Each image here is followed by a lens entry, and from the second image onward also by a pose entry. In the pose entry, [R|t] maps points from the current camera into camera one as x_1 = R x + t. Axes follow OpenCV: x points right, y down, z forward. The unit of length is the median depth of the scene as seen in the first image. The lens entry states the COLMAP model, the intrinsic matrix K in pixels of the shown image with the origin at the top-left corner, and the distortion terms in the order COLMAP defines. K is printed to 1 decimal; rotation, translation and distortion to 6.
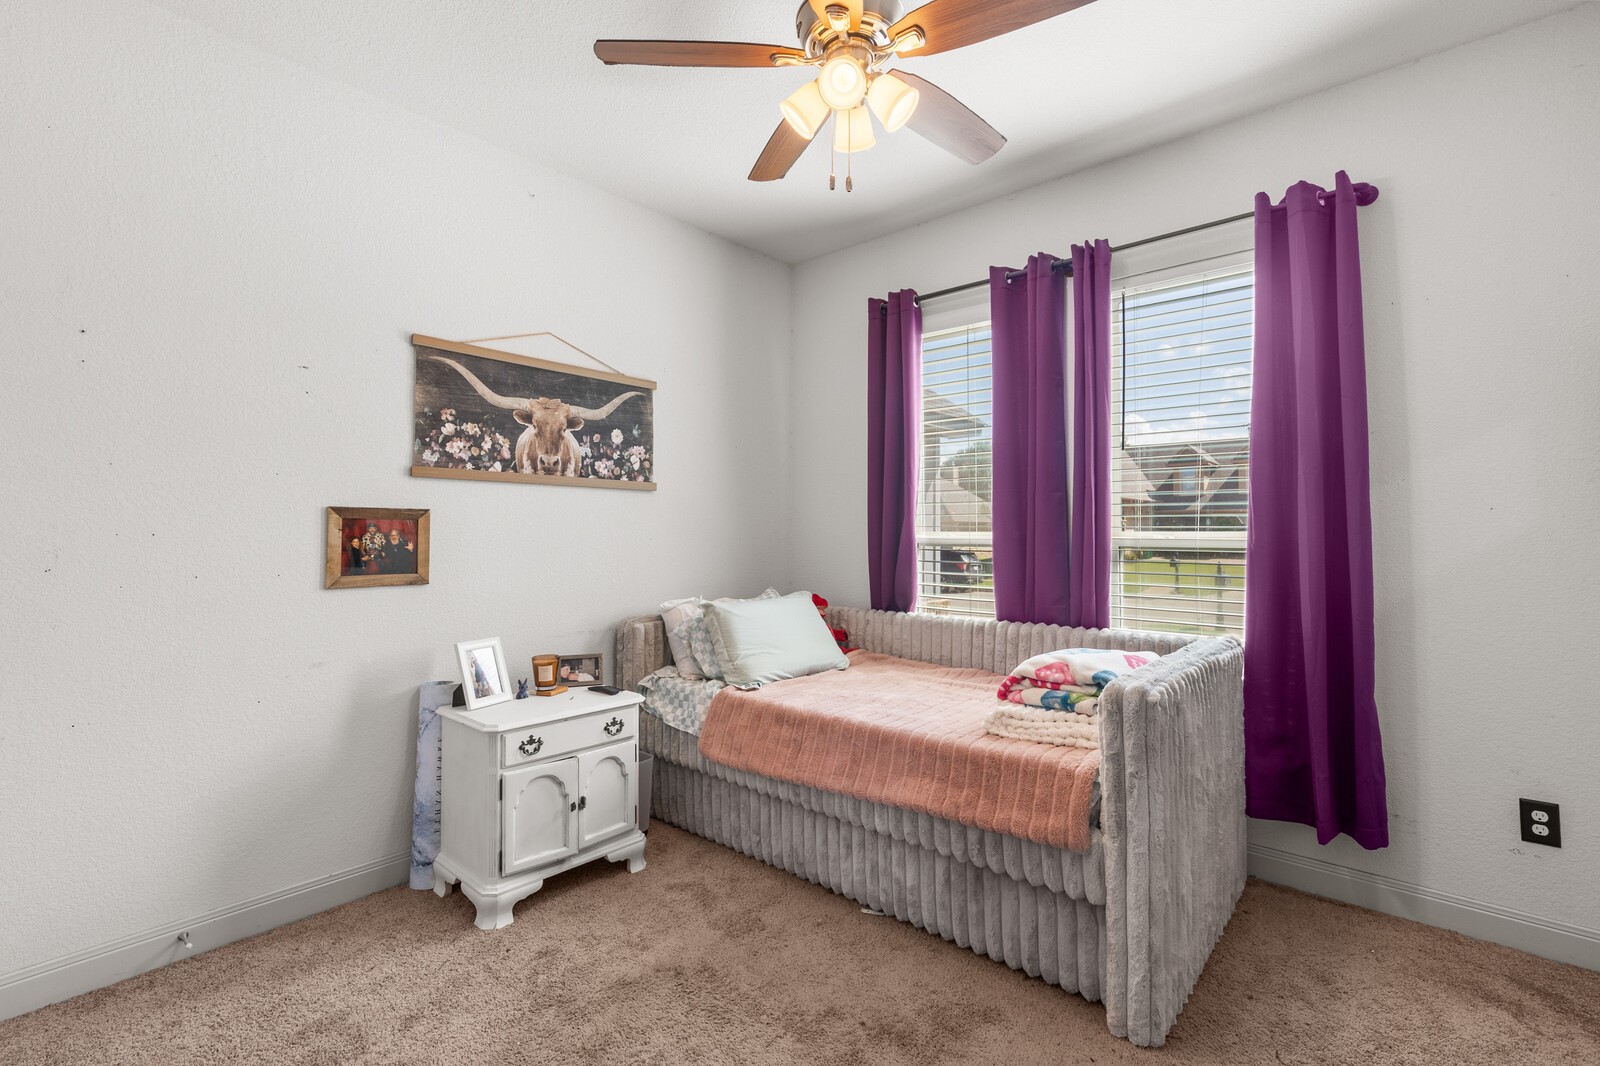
lens RADIAL K [[724.6, 0, 797.3], [0, 724.6, 524.7], [0, 0, 1]] dist [0.008149, -0.002627]
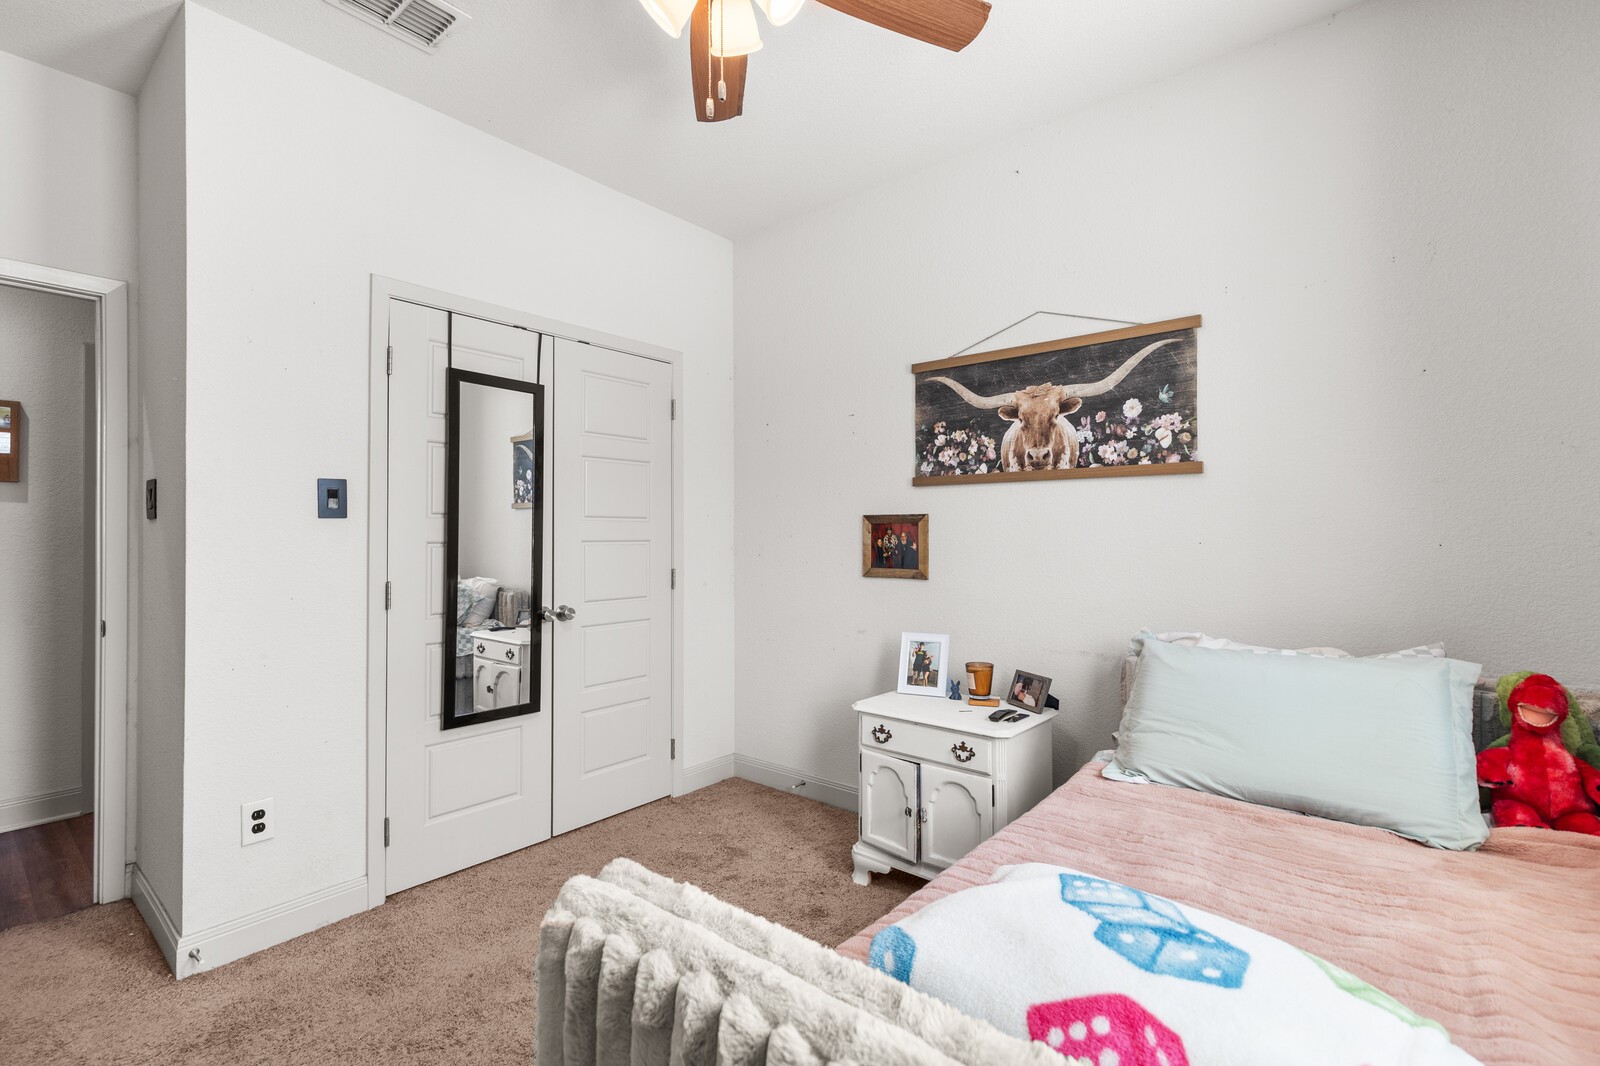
lens RADIAL K [[724.6, 0, 797.1], [0, 724.6, 536.3], [0, 0, 1]] dist [0.008149, -0.002627]
pose [[0.026859, 0.003301, -0.999634, 0.584329], [0.015403, 0.999874, 0.003716, 0.006051], [0.999521, -0.015497, 0.026804, 0.716451]]
